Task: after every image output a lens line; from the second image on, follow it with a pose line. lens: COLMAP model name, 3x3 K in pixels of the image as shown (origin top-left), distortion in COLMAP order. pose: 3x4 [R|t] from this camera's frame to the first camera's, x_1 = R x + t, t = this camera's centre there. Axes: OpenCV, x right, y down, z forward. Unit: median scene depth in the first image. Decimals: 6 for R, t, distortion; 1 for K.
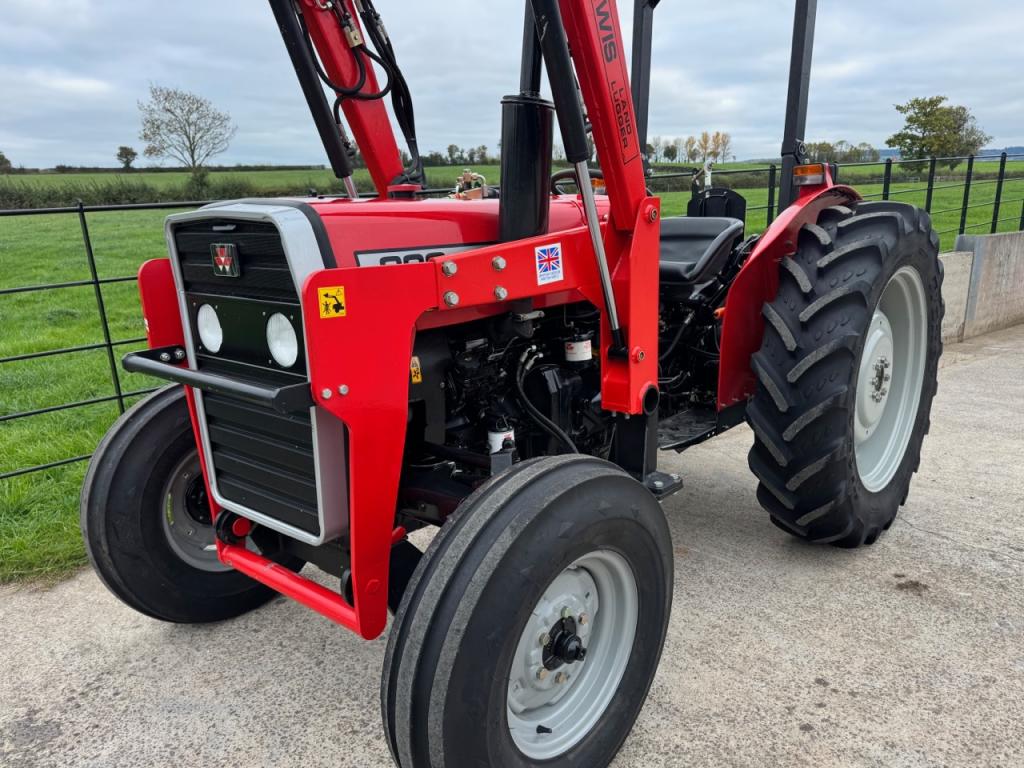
lens RADIAL K [[756.5, 0, 544.9], [0, 756.5, 415.1], [0, 0, 1]] dist [0.124495, -0.222584]
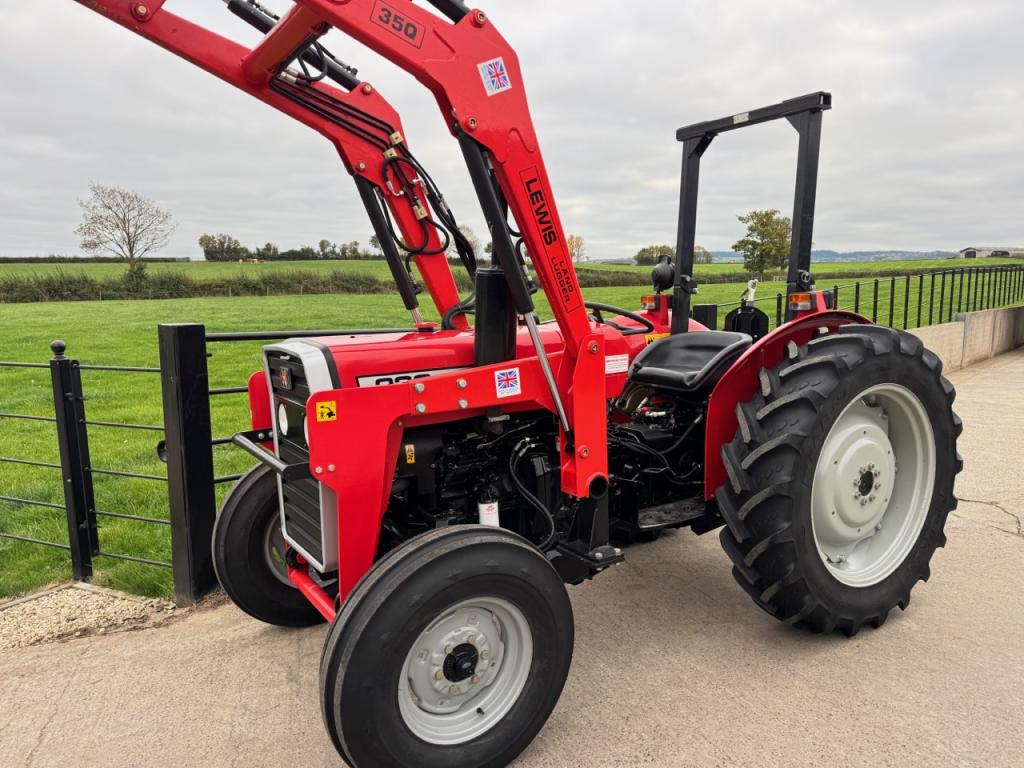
lens RADIAL K [[750.6, 0, 544.2], [0, 750.6, 407.9], [0, 0, 1]] dist [0.146737, -0.222408]
pose [[0.959447, 0.044832, -0.278302, 0.414949], [-0.071391, 0.993731, -0.086041, -0.038729], [0.272700, 0.102420, 0.956632, -0.254745]]
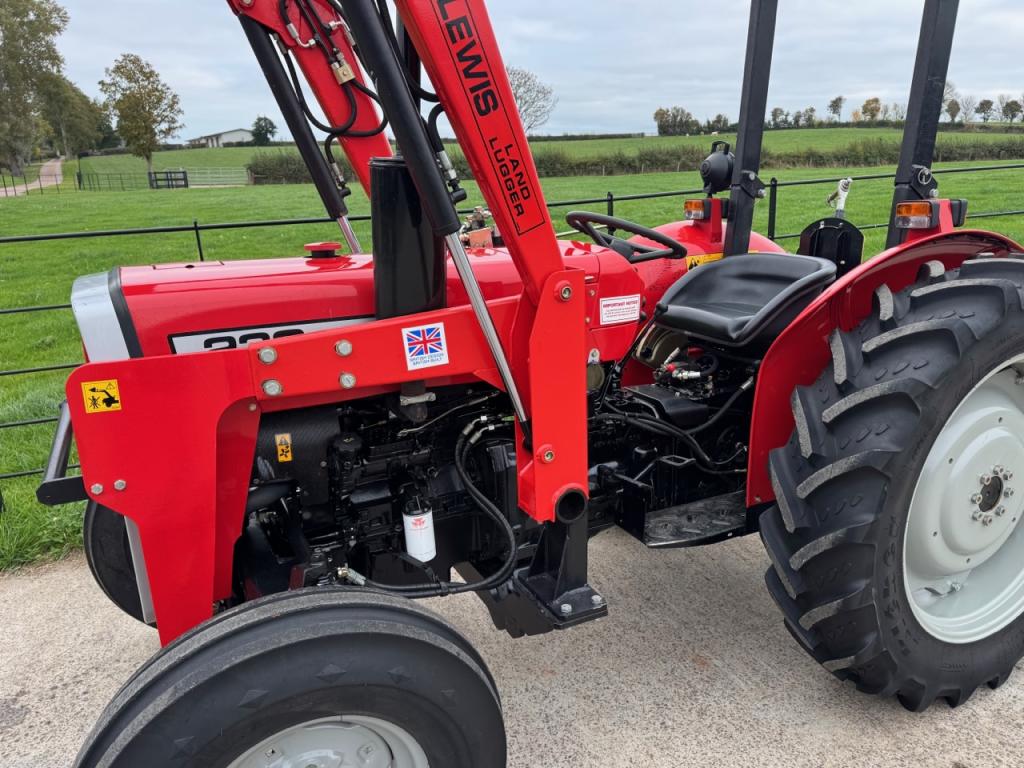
lens RADIAL K [[756.5, 0, 544.9], [0, 756.5, 415.1], [0, 0, 1]] dist [0.124495, -0.222584]
pose [[0.925566, 0.118106, -0.359691, 0.419082], [-0.103934, 0.992859, 0.058563, -0.172216], [0.364039, -0.016820, 0.931232, 0.223535]]
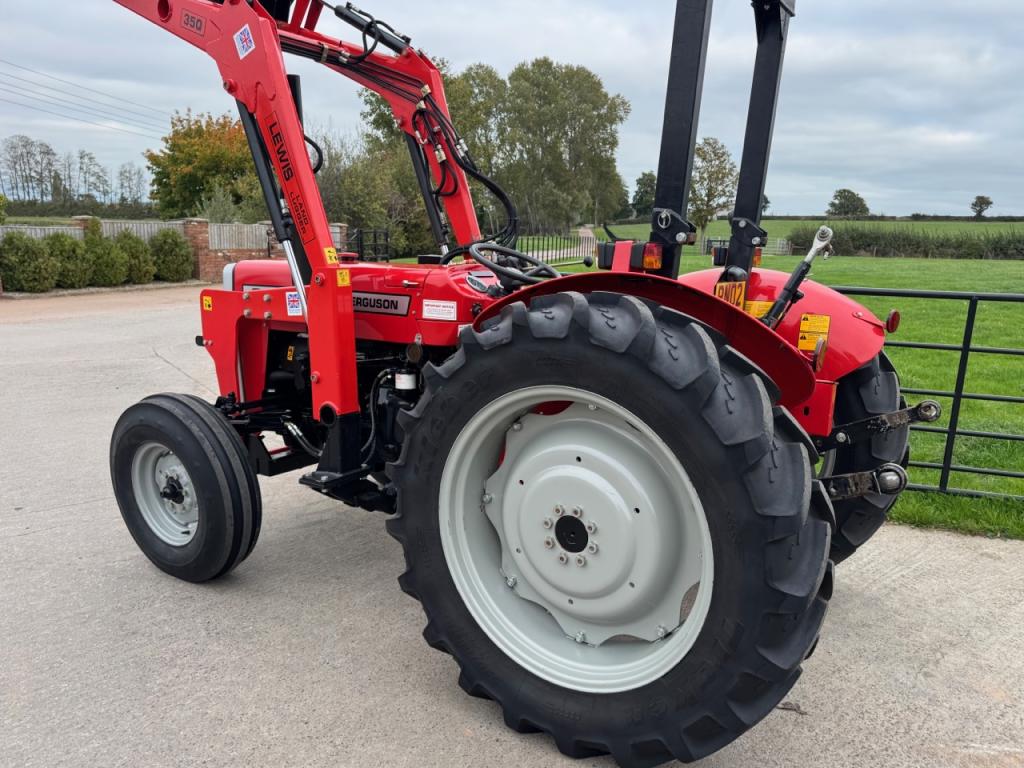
lens RADIAL K [[768.2, 0, 550.0], [0, 768.2, 415.2], [0, 0, 1]] dist [0.050291, -0.065746]
pose [[0.136581, 0.236323, -0.962028, 1.559078], [-0.280942, 0.940497, 0.191148, -0.406151], [0.949957, 0.244166, 0.194847, 1.157143]]
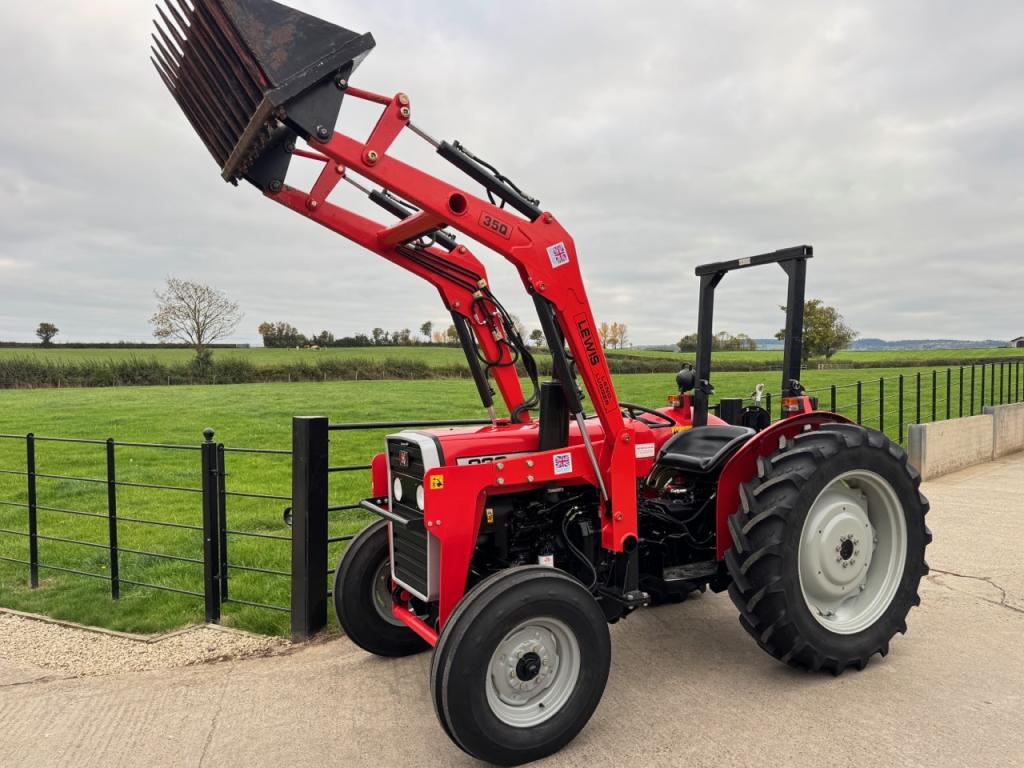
lens RADIAL K [[750.6, 0, 544.2], [0, 750.6, 407.9], [0, 0, 1]] dist [0.146737, -0.222408]
pose [[0.941529, 0.021804, -0.336226, 0.537687], [-0.090974, 0.977291, -0.191377, 0.022988], [0.324418, 0.210775, 0.922132, -0.691466]]
